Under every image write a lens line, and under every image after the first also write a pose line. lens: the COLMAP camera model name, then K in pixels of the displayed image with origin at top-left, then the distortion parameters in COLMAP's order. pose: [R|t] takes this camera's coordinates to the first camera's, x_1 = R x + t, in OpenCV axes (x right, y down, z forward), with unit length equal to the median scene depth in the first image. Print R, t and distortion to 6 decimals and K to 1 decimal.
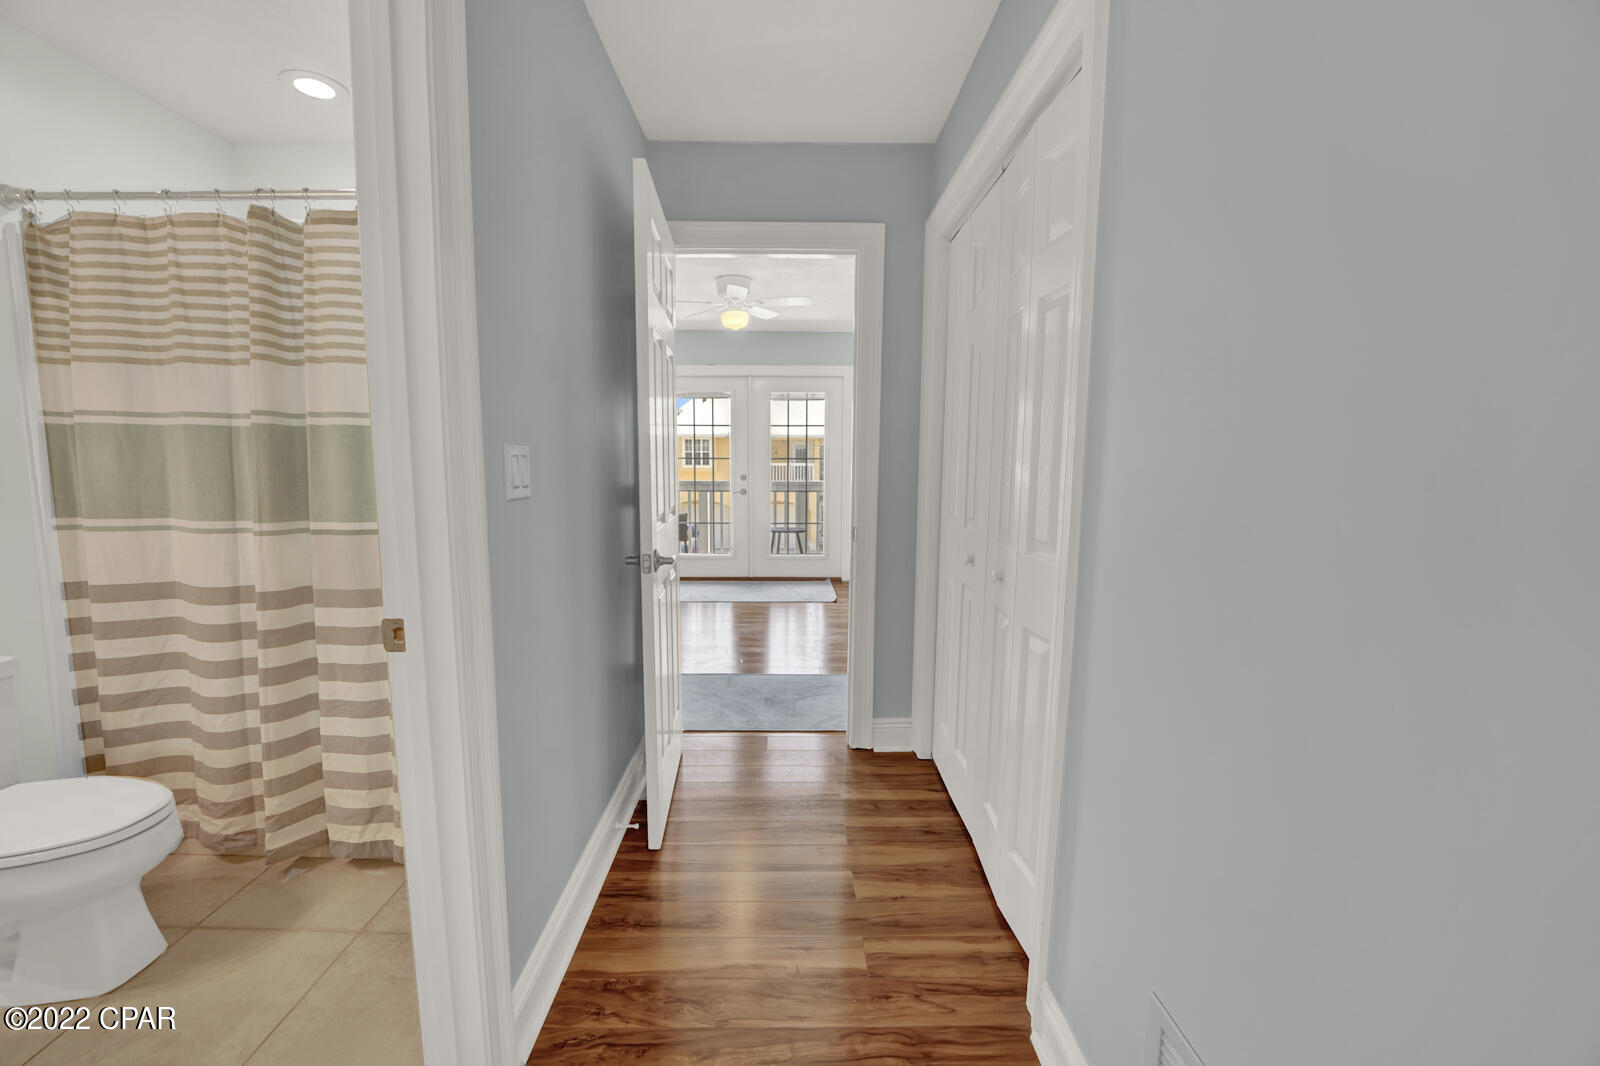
lens RADIAL K [[649.5, 0, 799.4], [0, 649.5, 541.4], [0, 0, 1]] dist [-0.032082, 0.005094]
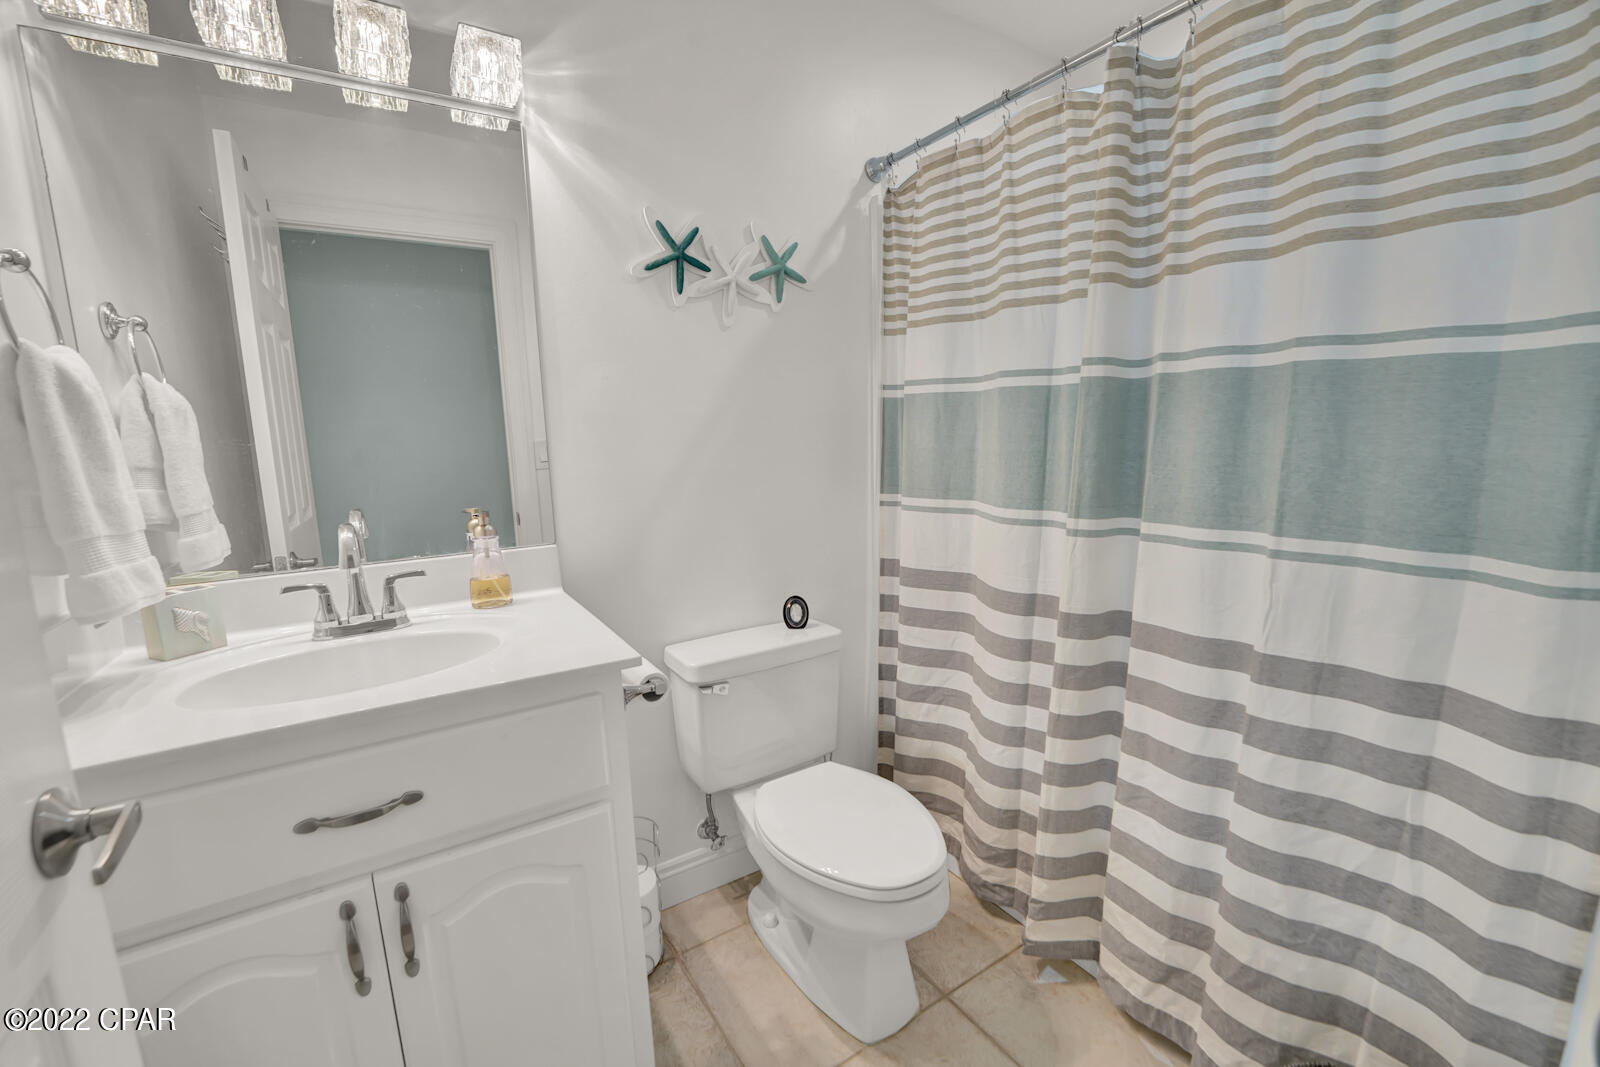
lens RADIAL K [[649.5, 0, 785.2], [0, 649.5, 535.5], [0, 0, 1]] dist [-0.032082, 0.005094]
pose [[0.518809, 0.109261, -0.847879, -0.391658], [-0.073547, 0.993826, 0.083066, -0.045111], [0.851721, 0.019263, 0.523642, 0.334462]]
